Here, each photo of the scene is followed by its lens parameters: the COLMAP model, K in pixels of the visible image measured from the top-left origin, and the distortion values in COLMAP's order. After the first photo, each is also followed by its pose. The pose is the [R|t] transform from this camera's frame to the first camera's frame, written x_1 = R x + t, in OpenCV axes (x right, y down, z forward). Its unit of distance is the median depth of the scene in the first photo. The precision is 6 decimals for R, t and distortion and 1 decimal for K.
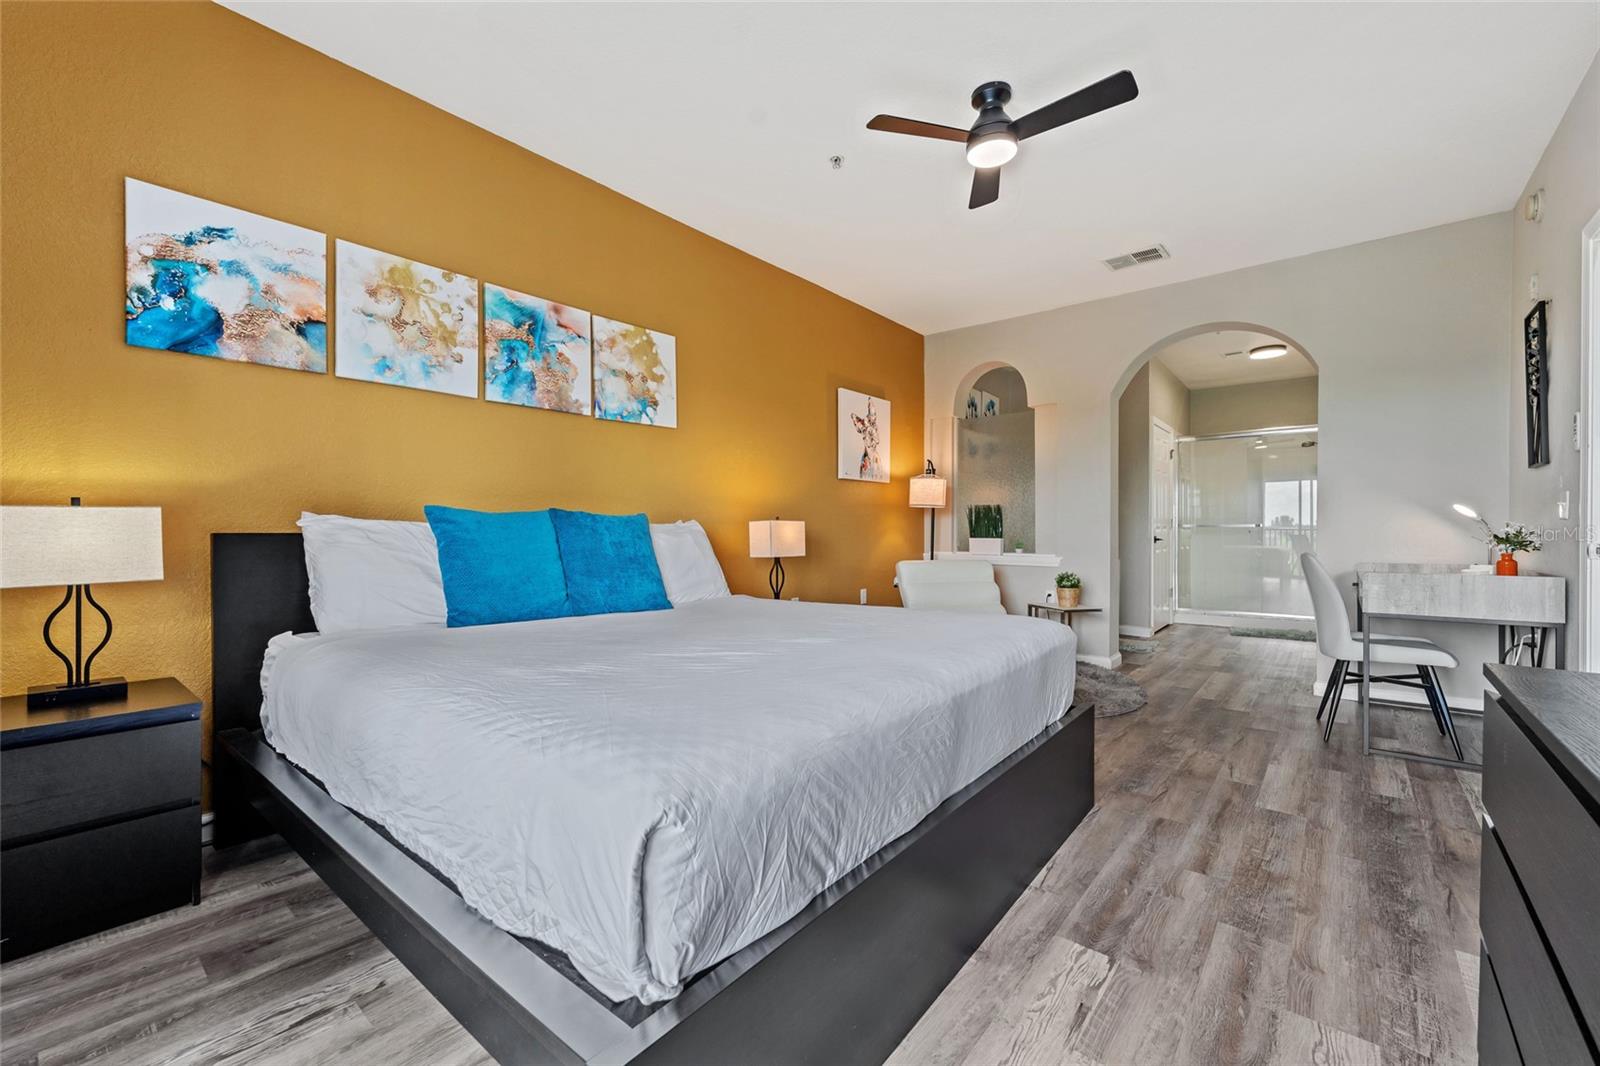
lens RADIAL K [[629.4, 0, 796.0], [0, 629.4, 551.8], [0, 0, 1]] dist [-0.006549, -0.000094]
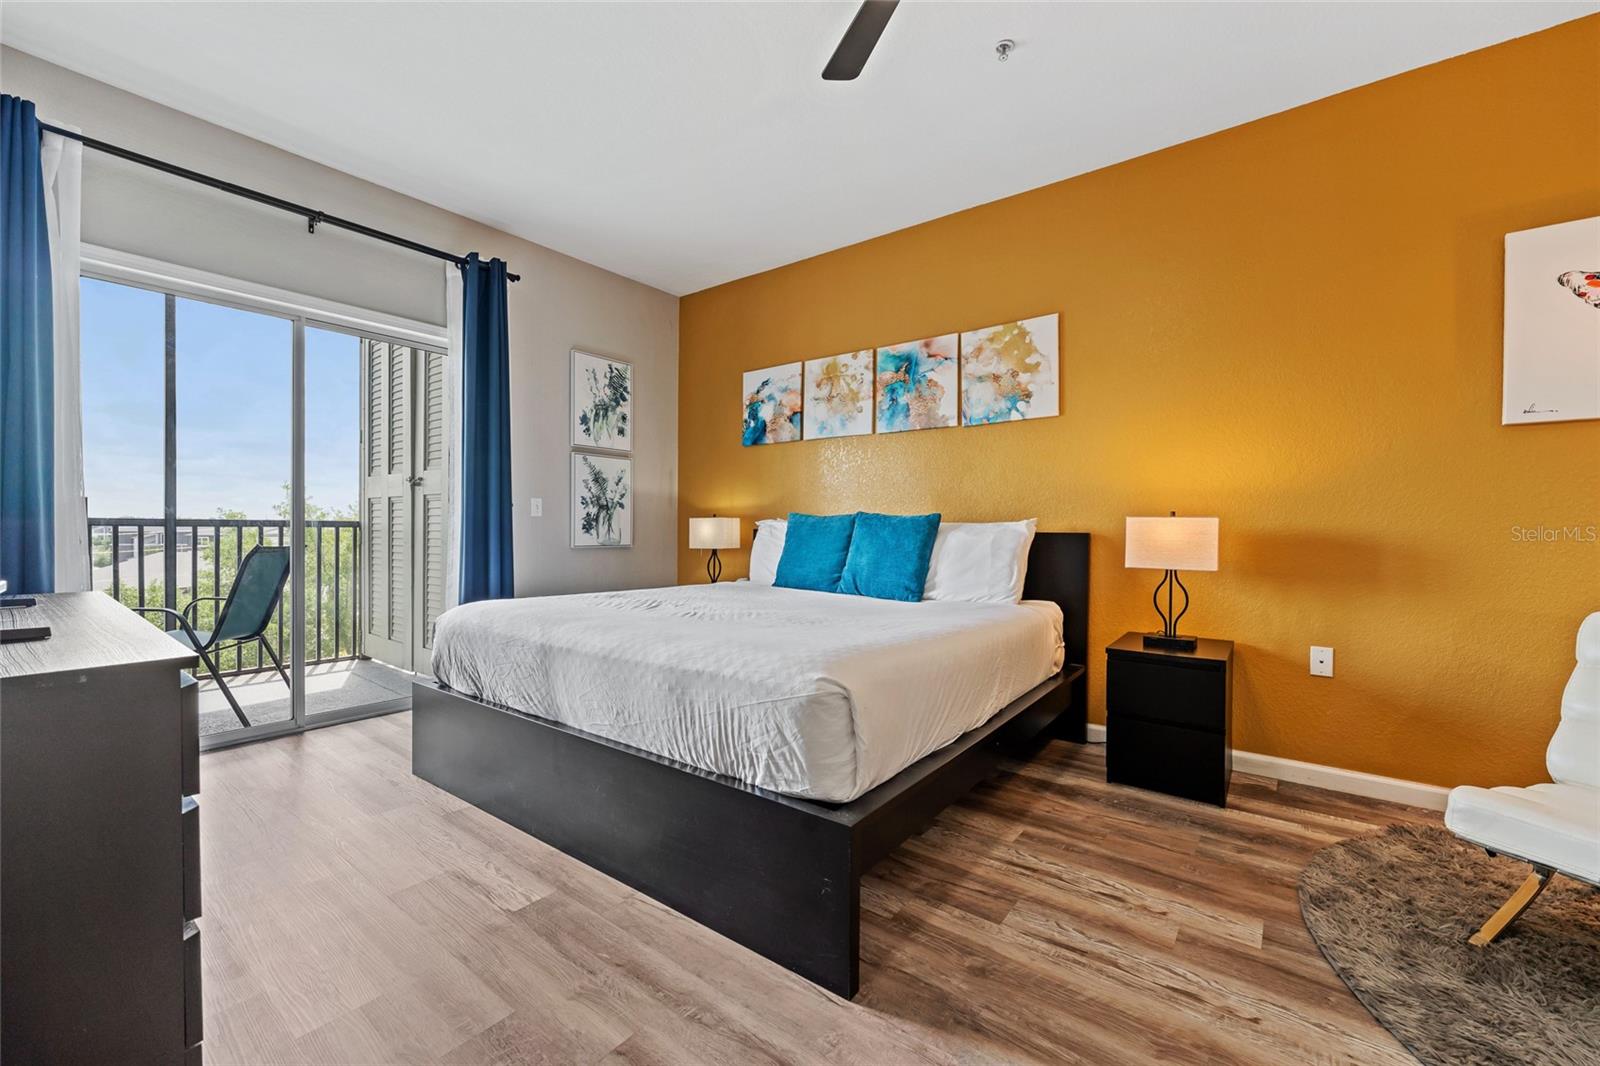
lens RADIAL K [[646.8, 0, 802.3], [0, 646.8, 538.5], [0, 0, 1]] dist [-0.001045, -0.000199]
pose [[0.057294, 0.006064, -0.998339, 0.871862], [-0.047958, 0.998844, 0.003315, -0.011722], [0.997205, 0.047689, 0.057518, 0.747155]]
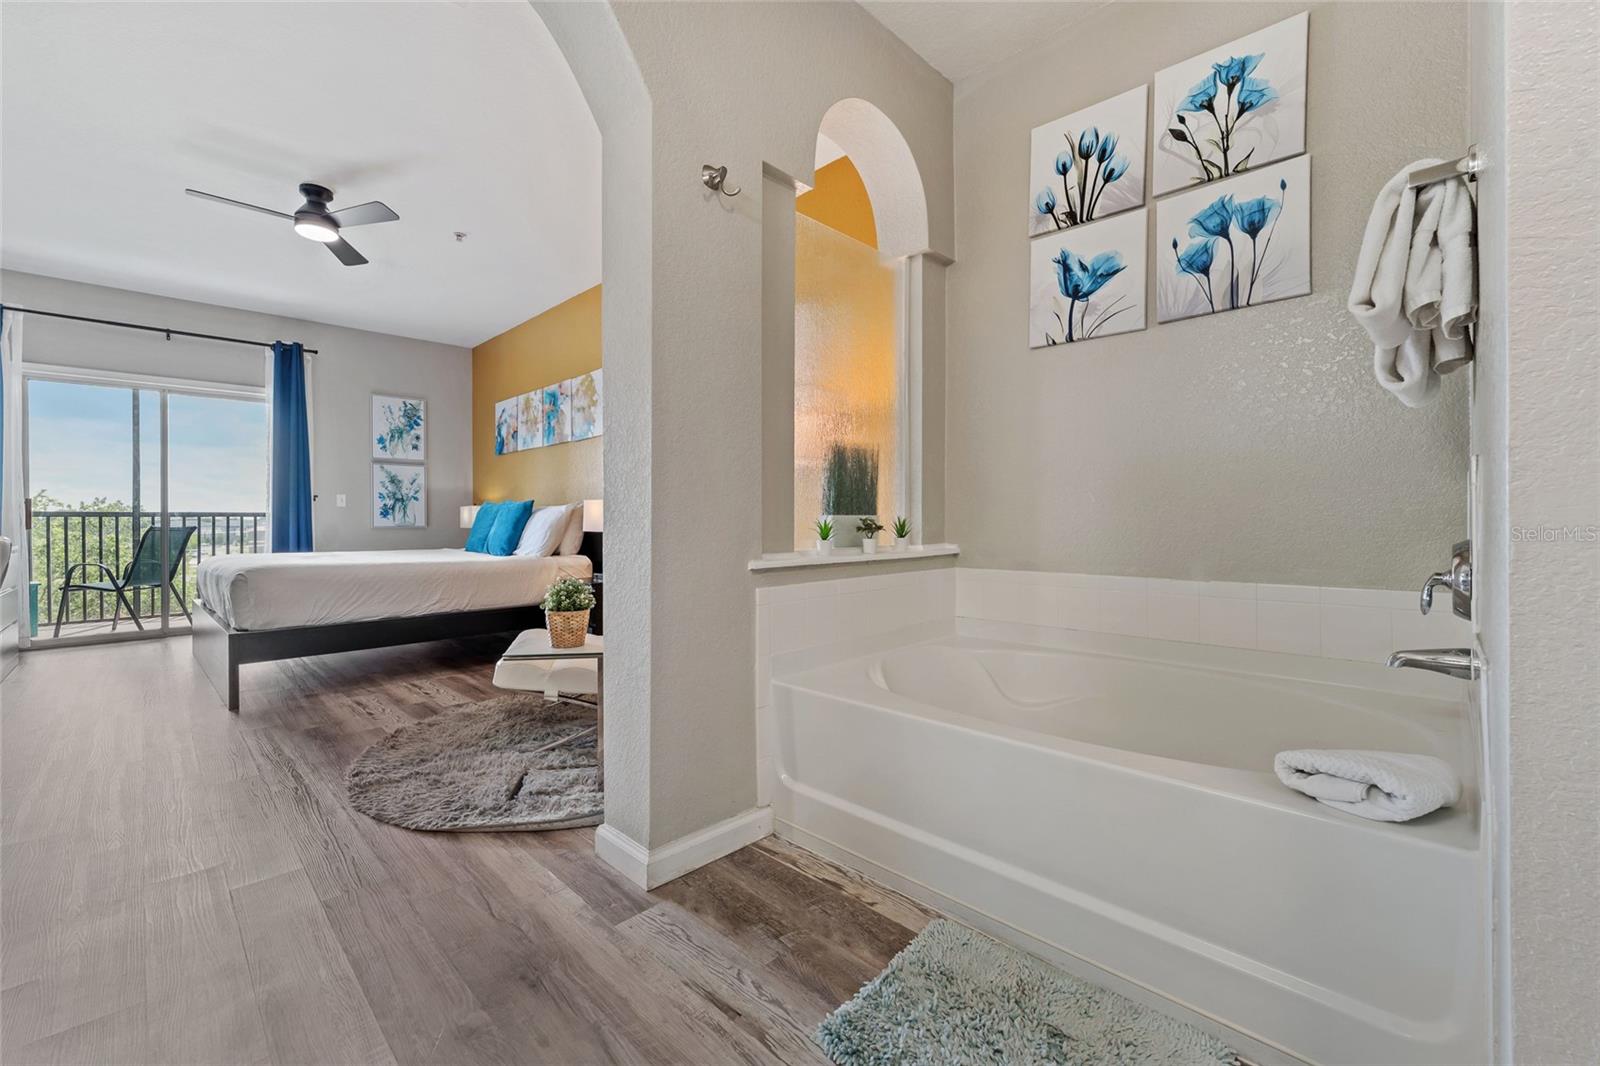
lens RADIAL K [[659.0, 0, 800.7], [0, 659.0, 517.3], [0, 0, 1]] dist [0.001475, -0.000562]
pose [[-0.068136, -0.017834, -0.997517, 1.476870], [-0.037647, 0.999174, -0.015292, -0.016216], [0.996965, 0.036511, -0.068752, 1.901609]]
